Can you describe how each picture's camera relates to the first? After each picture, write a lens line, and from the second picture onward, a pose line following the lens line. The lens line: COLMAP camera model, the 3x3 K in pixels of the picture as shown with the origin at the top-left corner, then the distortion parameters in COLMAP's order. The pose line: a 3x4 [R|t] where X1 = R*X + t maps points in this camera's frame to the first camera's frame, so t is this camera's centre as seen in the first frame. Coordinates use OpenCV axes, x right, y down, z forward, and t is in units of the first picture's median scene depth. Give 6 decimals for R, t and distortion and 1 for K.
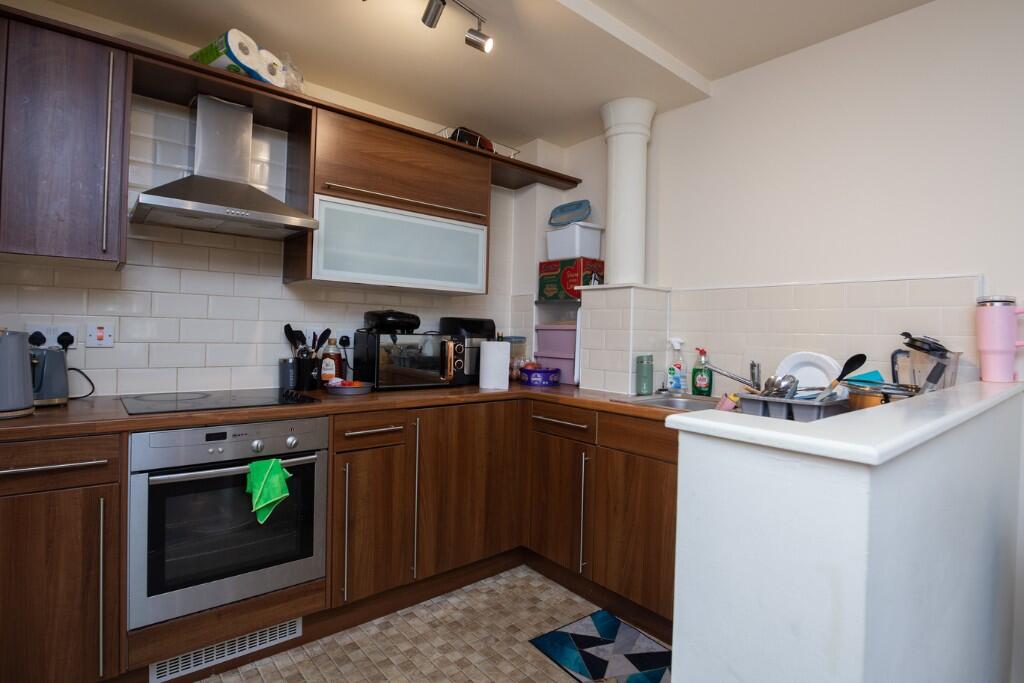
lens RADIAL K [[509.5, 0, 512.7], [0, 509.5, 329.2], [0, 0, 1]] dist [-0.027601, -0.002966]
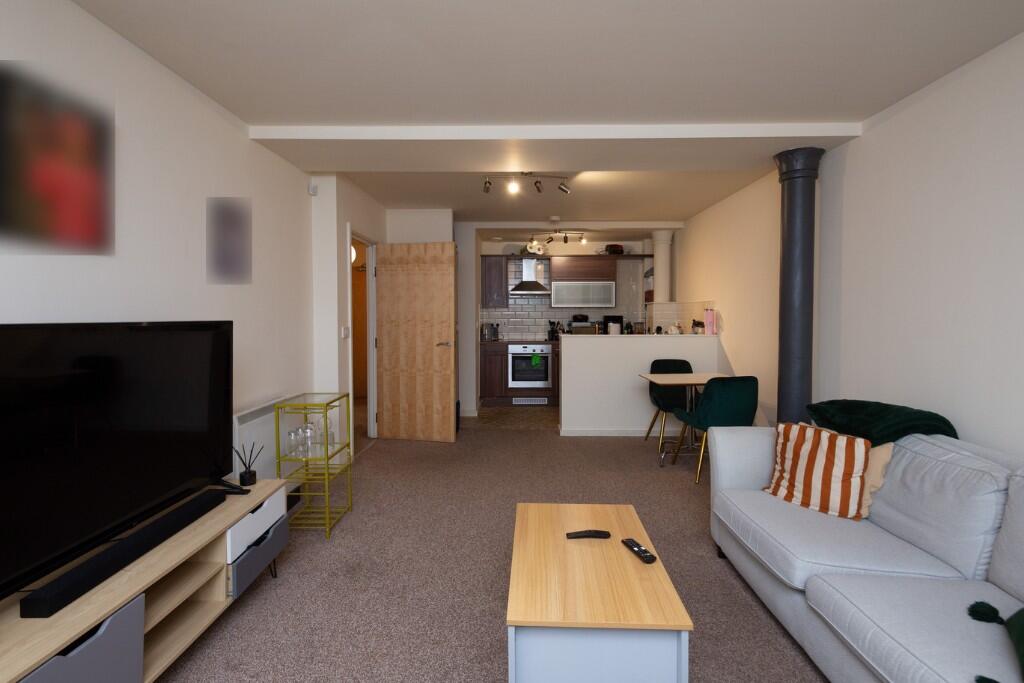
lens RADIAL K [[509.5, 0, 512.7], [0, 509.5, 329.2], [0, 0, 1]] dist [-0.027601, -0.002966]
pose [[0.756506, -0.014711, -0.653822, 1.923234], [0.022081, 0.999752, 0.003054, 0.046313], [0.653614, -0.016747, 0.756643, -2.079648]]
